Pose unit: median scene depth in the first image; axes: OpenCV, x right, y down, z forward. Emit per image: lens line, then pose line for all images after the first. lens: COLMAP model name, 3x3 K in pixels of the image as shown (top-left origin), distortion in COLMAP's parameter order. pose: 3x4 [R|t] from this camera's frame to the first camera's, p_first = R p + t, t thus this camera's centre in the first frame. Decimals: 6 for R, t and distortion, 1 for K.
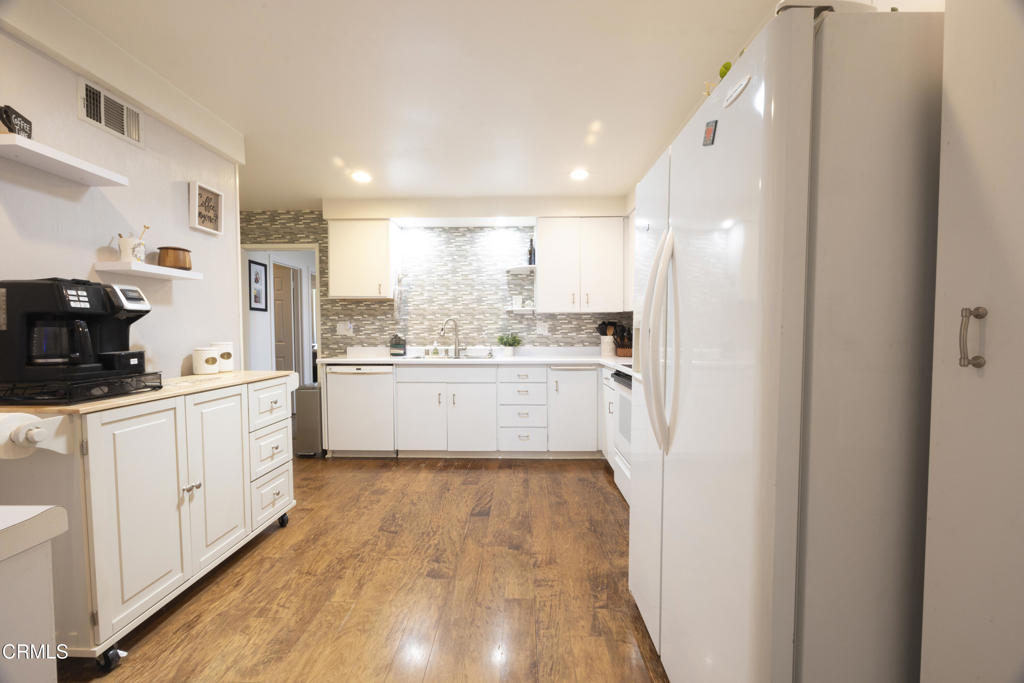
lens RADIAL K [[386.7, 0, 513.1], [0, 386.7, 343.0], [0, 0, 1]] dist [-0.002023, -0.000348]
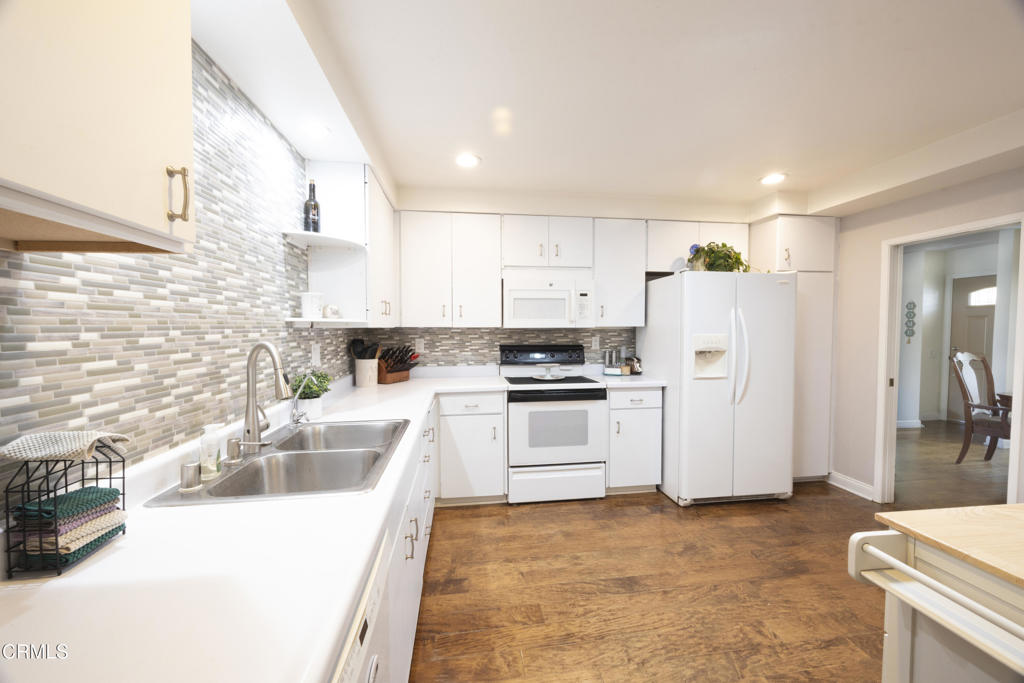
lens RADIAL K [[386.7, 0, 513.1], [0, 386.7, 343.0], [0, 0, 1]] dist [-0.002023, -0.000348]
pose [[-0.155873, -0.037488, 0.987065, -0.513031], [0.035589, 0.998418, 0.043539, -0.069396], [-0.987136, 0.041916, -0.154292, 0.821364]]
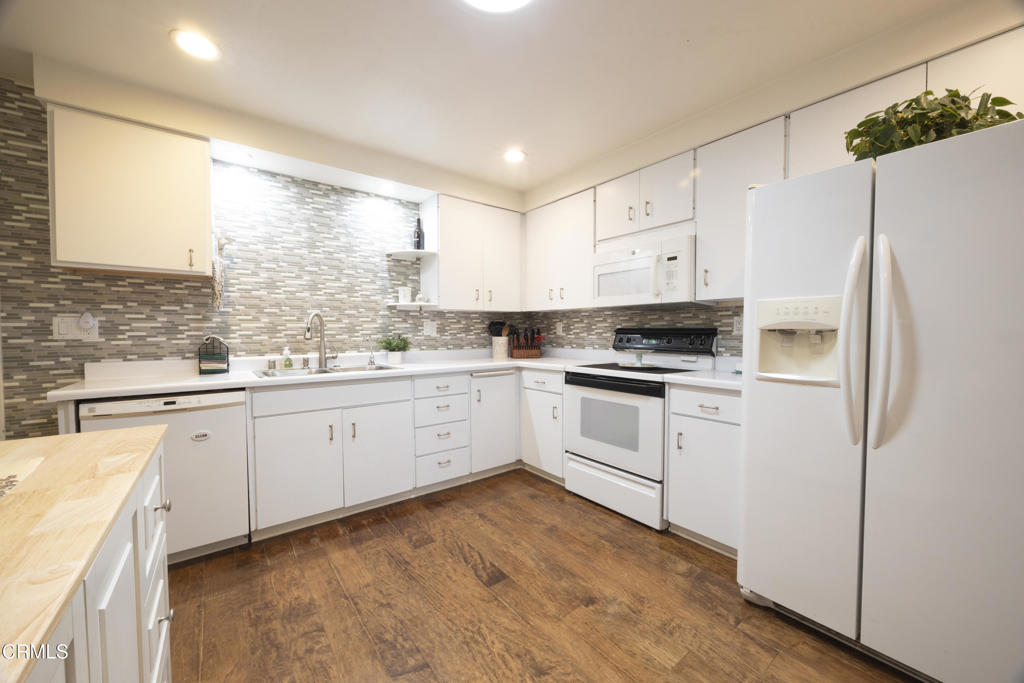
lens RADIAL K [[386.7, 0, 513.1], [0, 386.7, 343.0], [0, 0, 1]] dist [-0.002023, -0.000348]
pose [[0.776150, -0.019802, 0.630238, -0.315907], [0.021652, 0.999754, 0.004747, -0.006708], [-0.630177, 0.009961, 0.776388, 0.245570]]
